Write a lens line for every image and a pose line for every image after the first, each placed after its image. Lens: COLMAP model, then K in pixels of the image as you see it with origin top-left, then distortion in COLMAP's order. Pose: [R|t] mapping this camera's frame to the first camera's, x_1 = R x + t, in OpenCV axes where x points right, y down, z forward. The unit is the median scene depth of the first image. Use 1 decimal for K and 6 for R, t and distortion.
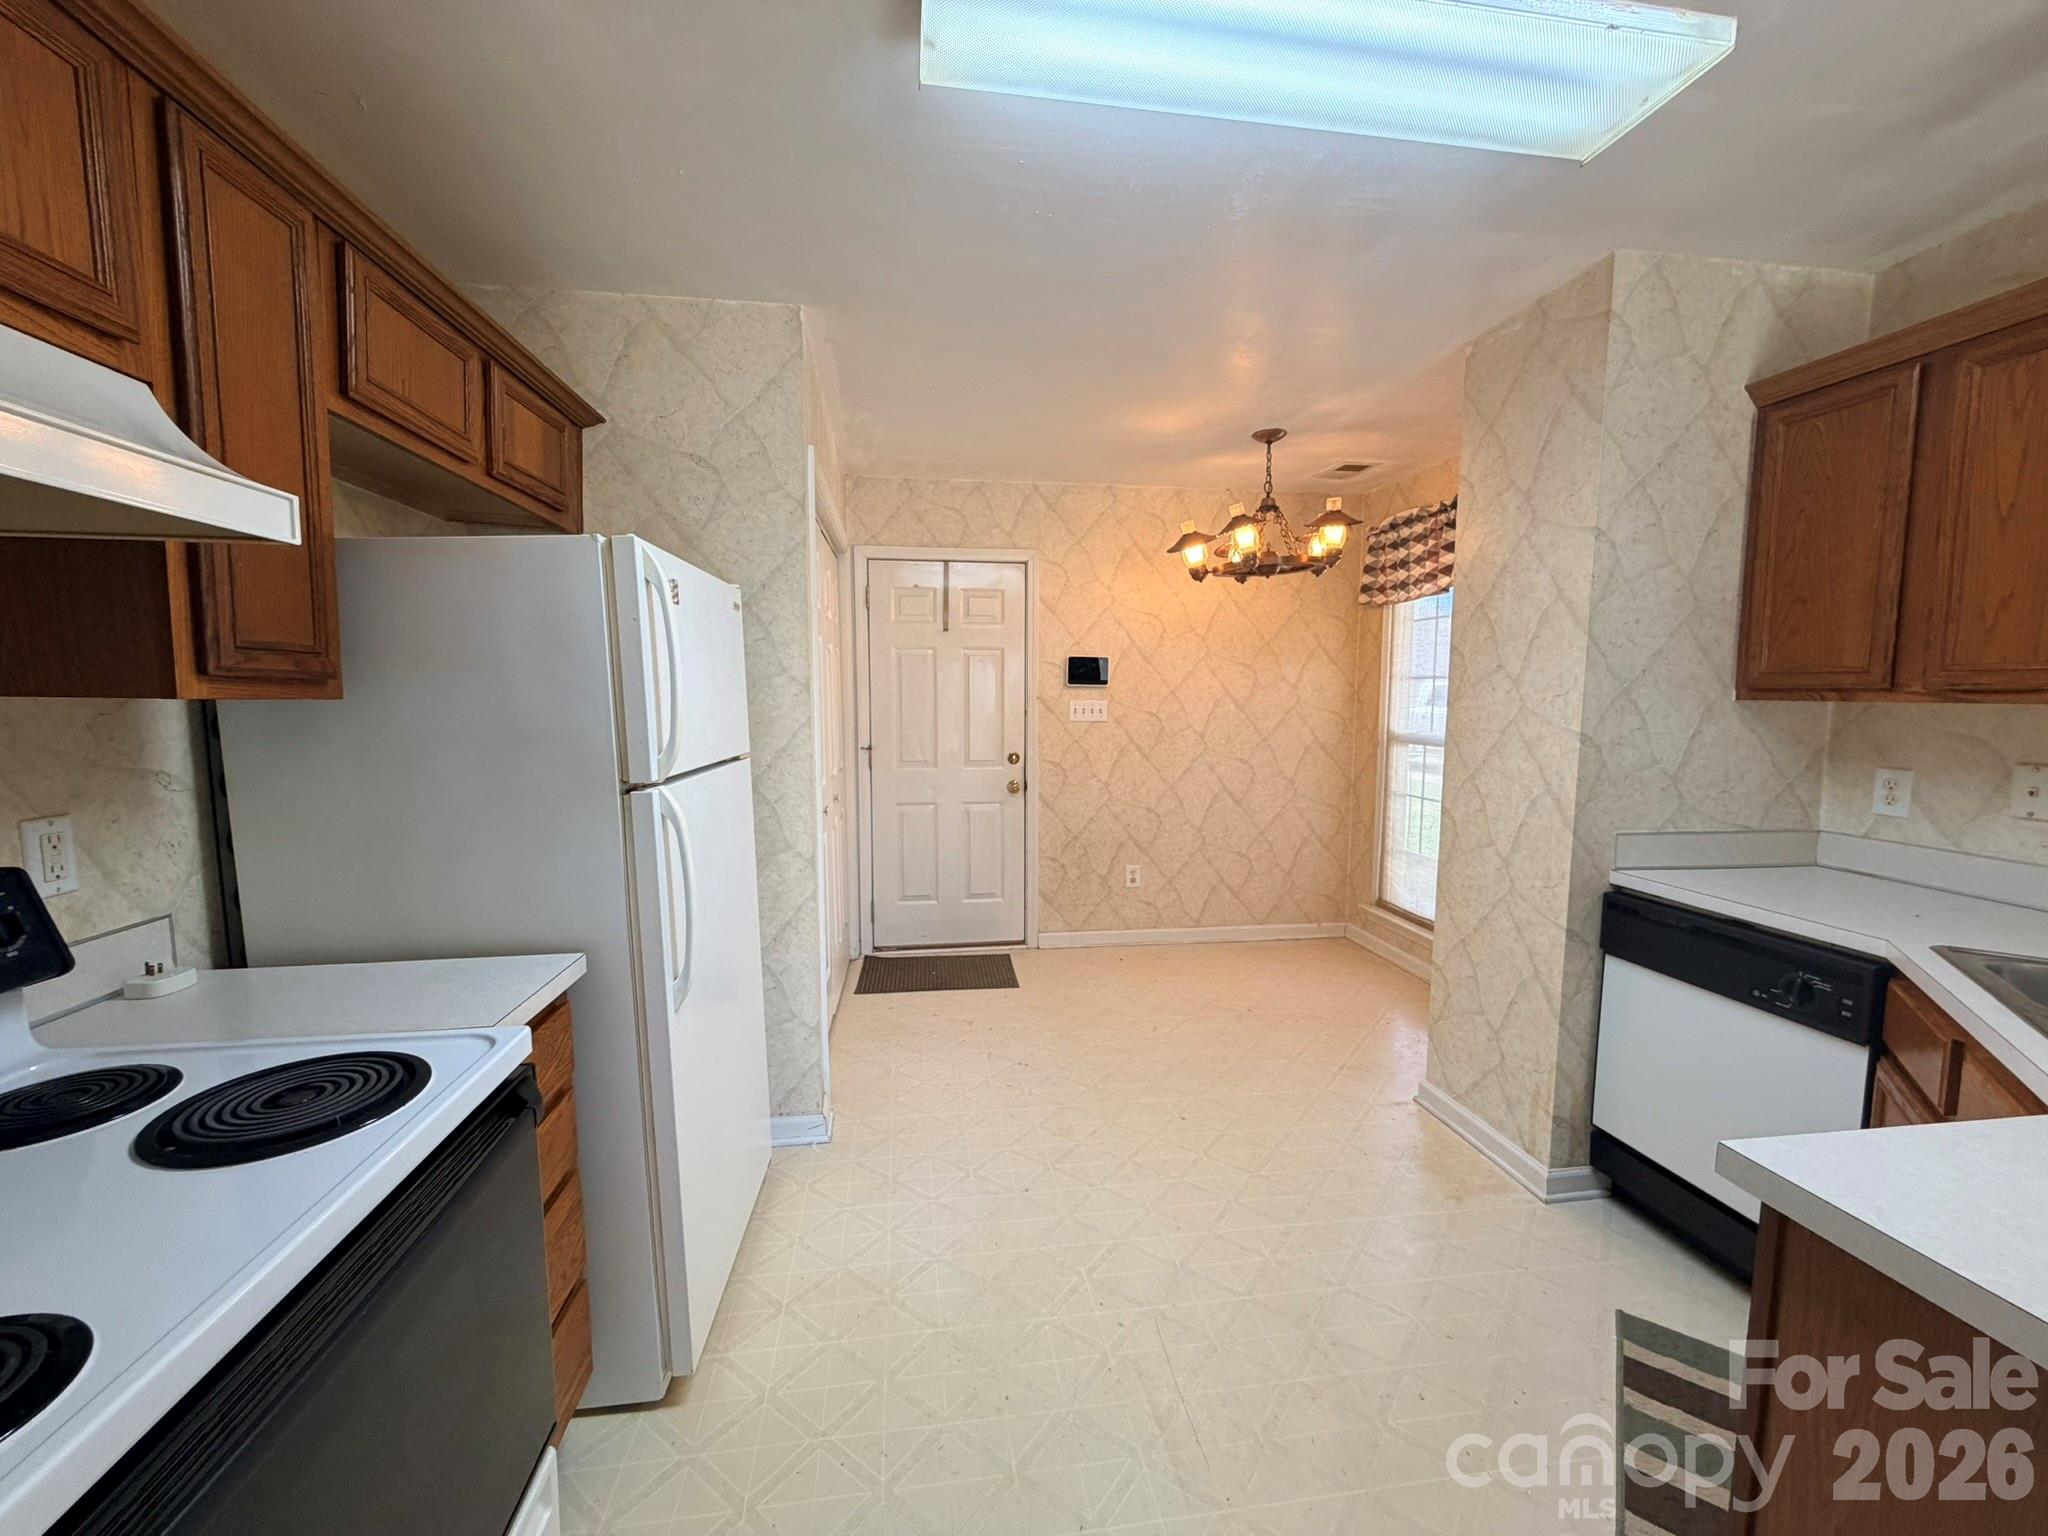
lens RADIAL K [[810.3, 0, 1011.2], [0, 810.3, 761.6], [0, 0, 1]] dist [-0.000743, 0.000257]
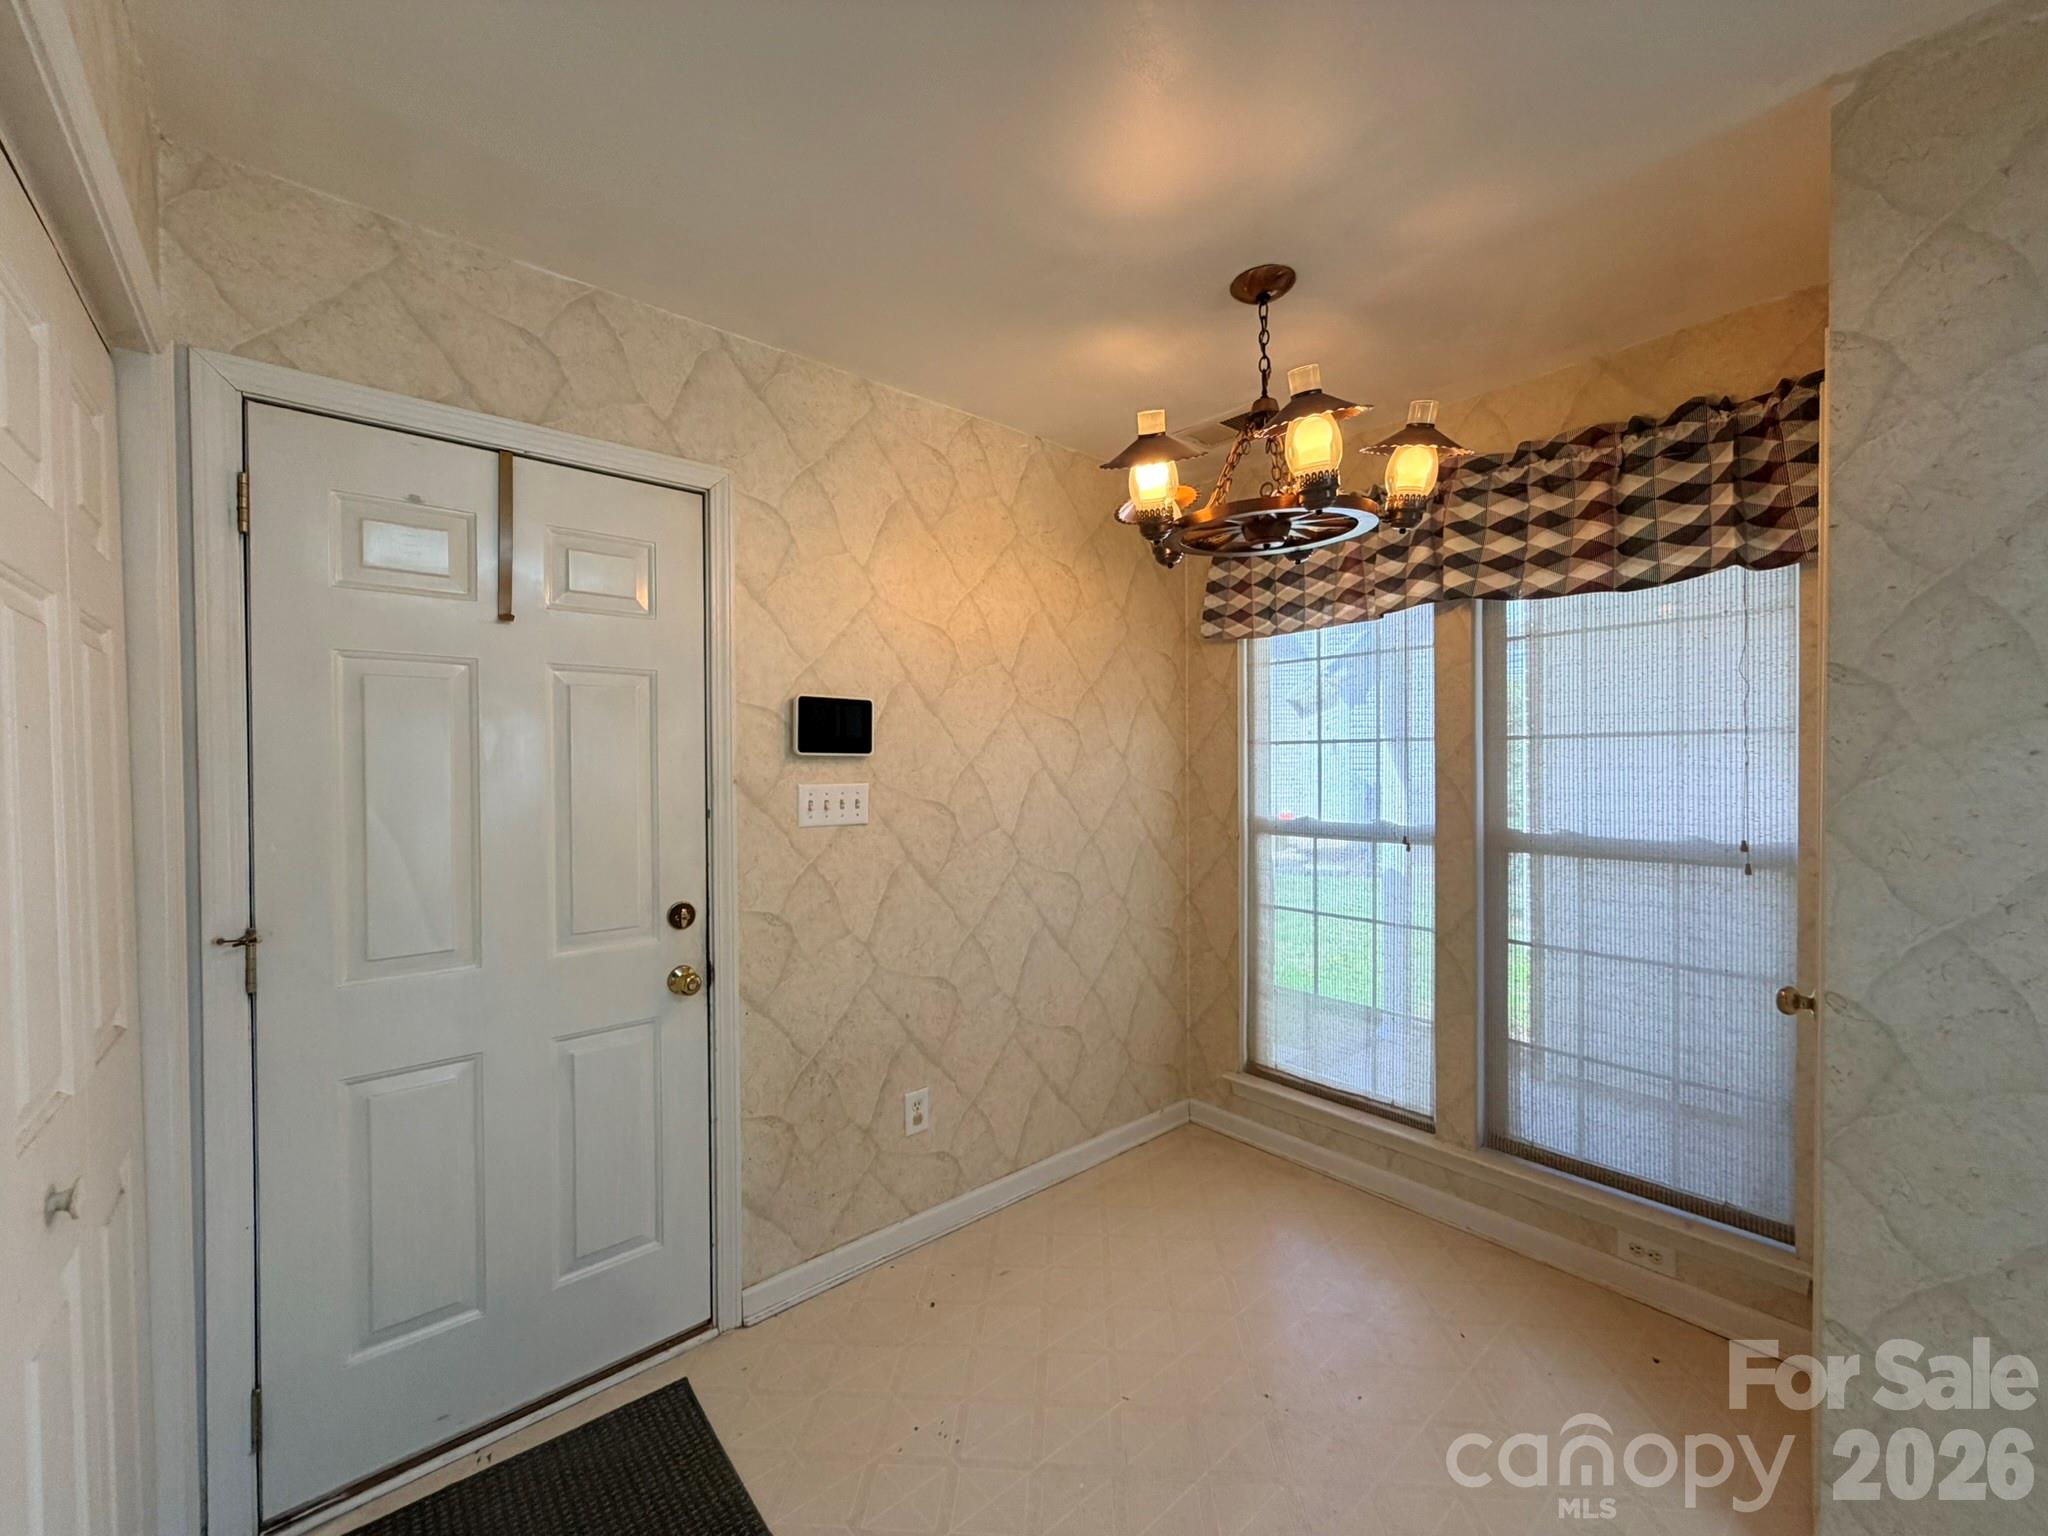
lens RADIAL K [[810.3, 0, 1011.8], [0, 810.3, 765.7], [0, 0, 1]] dist [-0.000743, 0.000257]
pose [[0.836457, -0.010420, 0.547934, -0.089029], [0.056060, 0.996201, -0.066635, -0.046963], [-0.545158, 0.086454, 0.833863, 0.517852]]
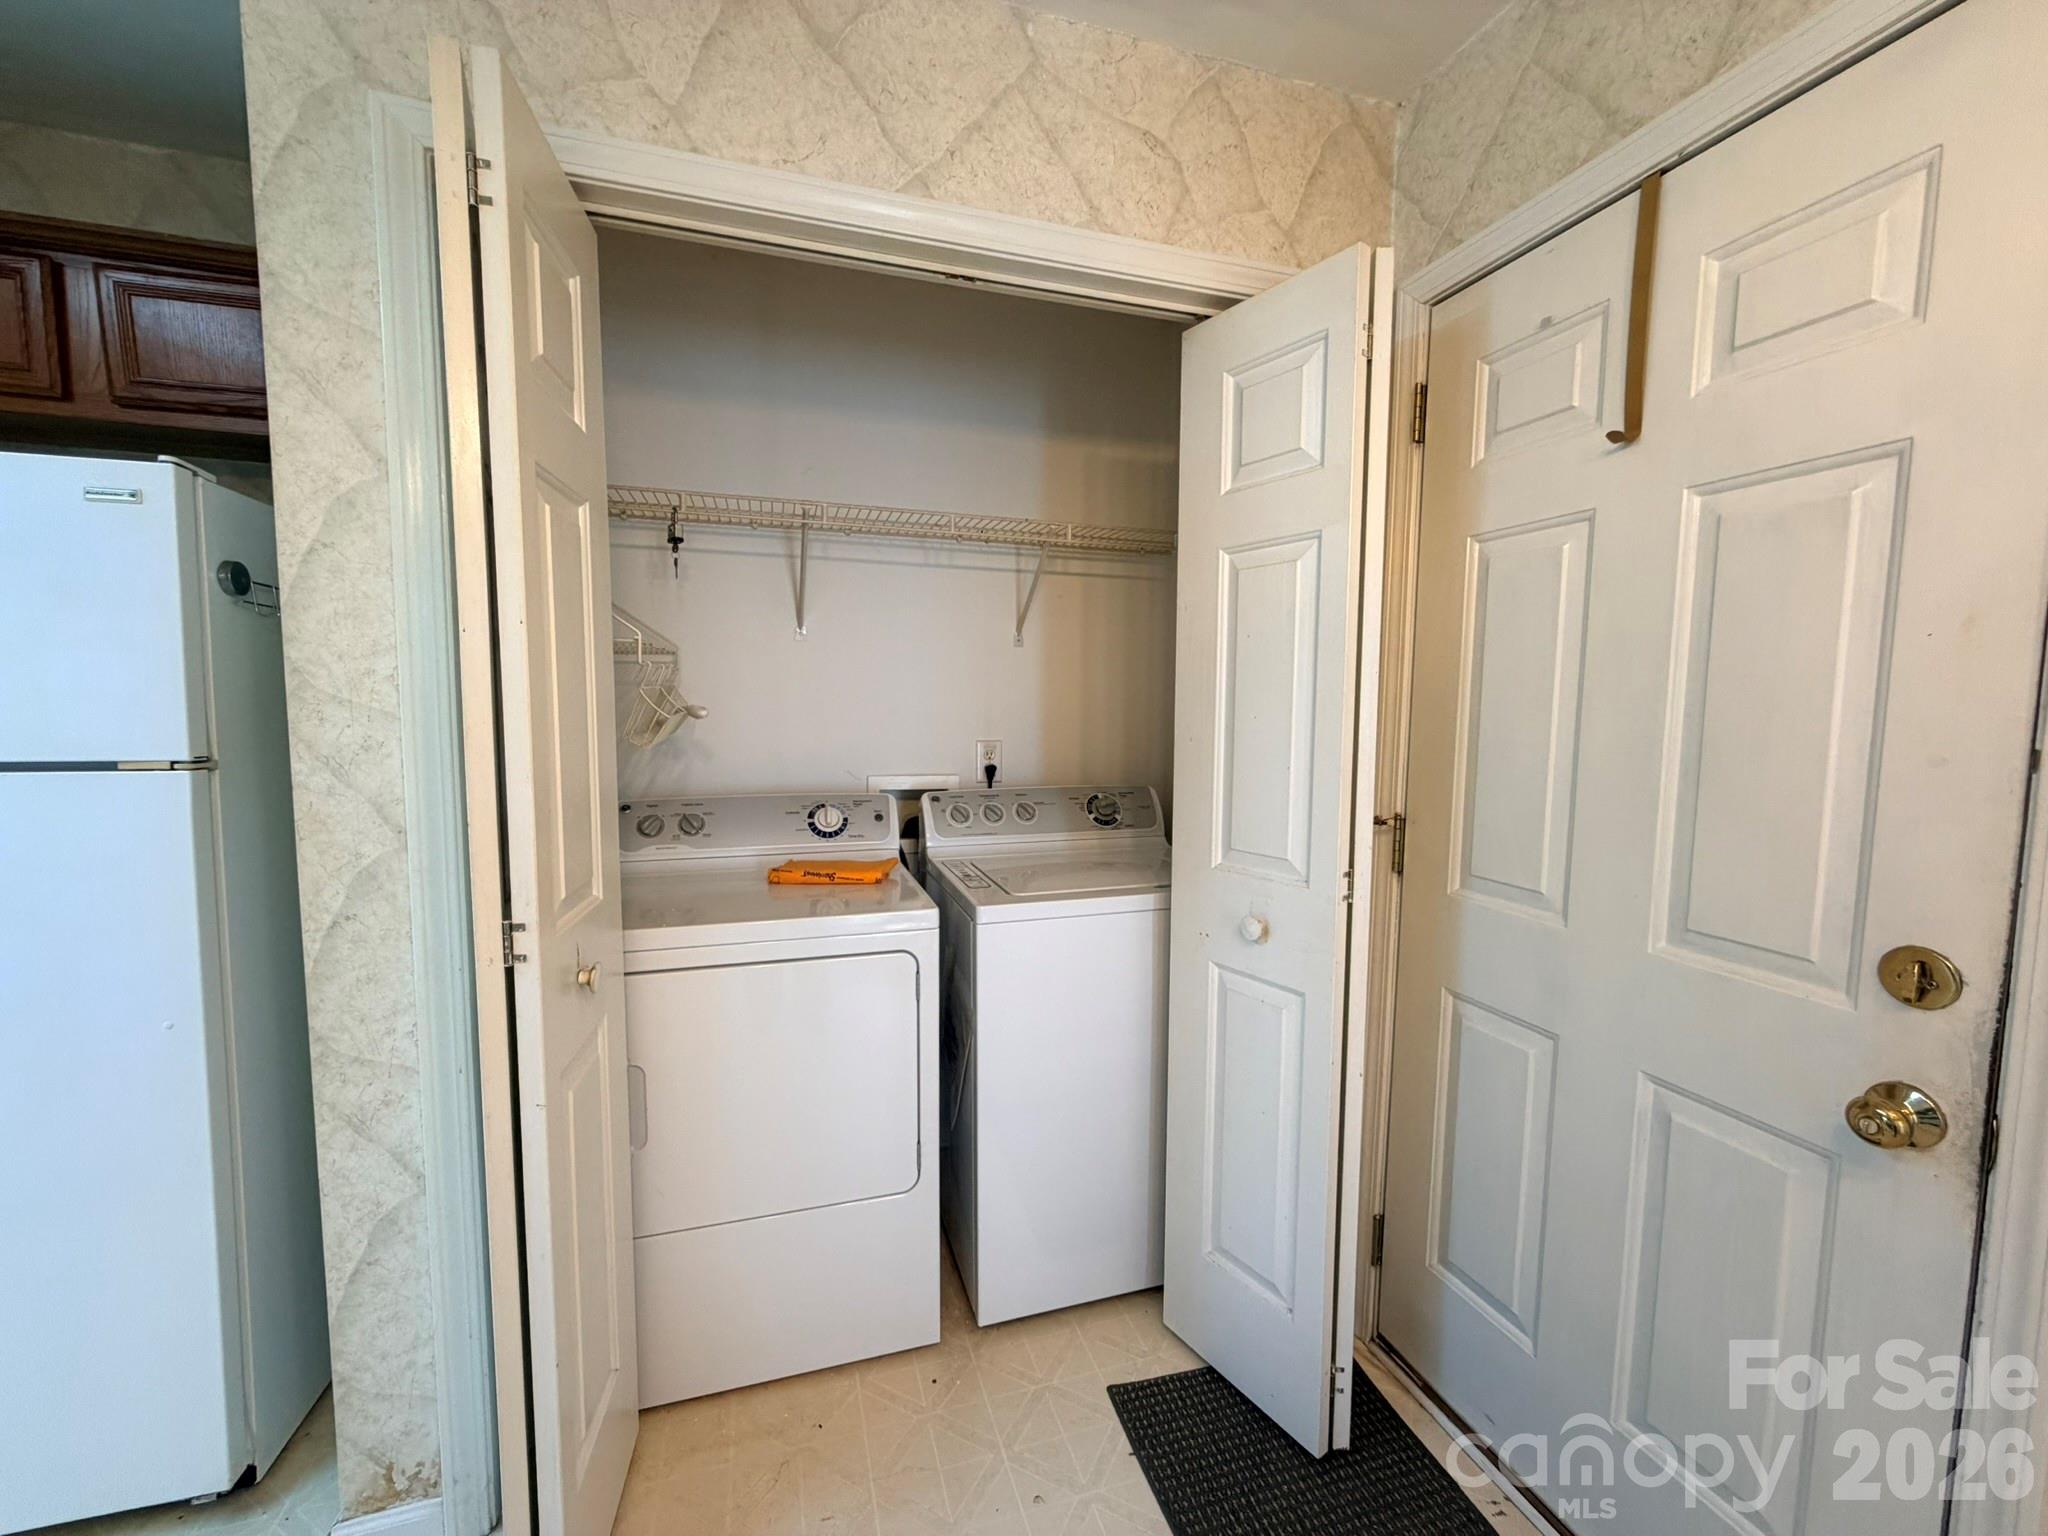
lens RADIAL K [[810.3, 0, 1017.4], [0, 810.3, 768.2], [0, 0, 1]] dist [-0.000743, 0.000257]
pose [[0.166491, 0.084599, -0.982407, 0.160390], [-0.093392, 0.993187, 0.069700, -0.049789], [0.981610, 0.080144, 0.173257, 0.739409]]
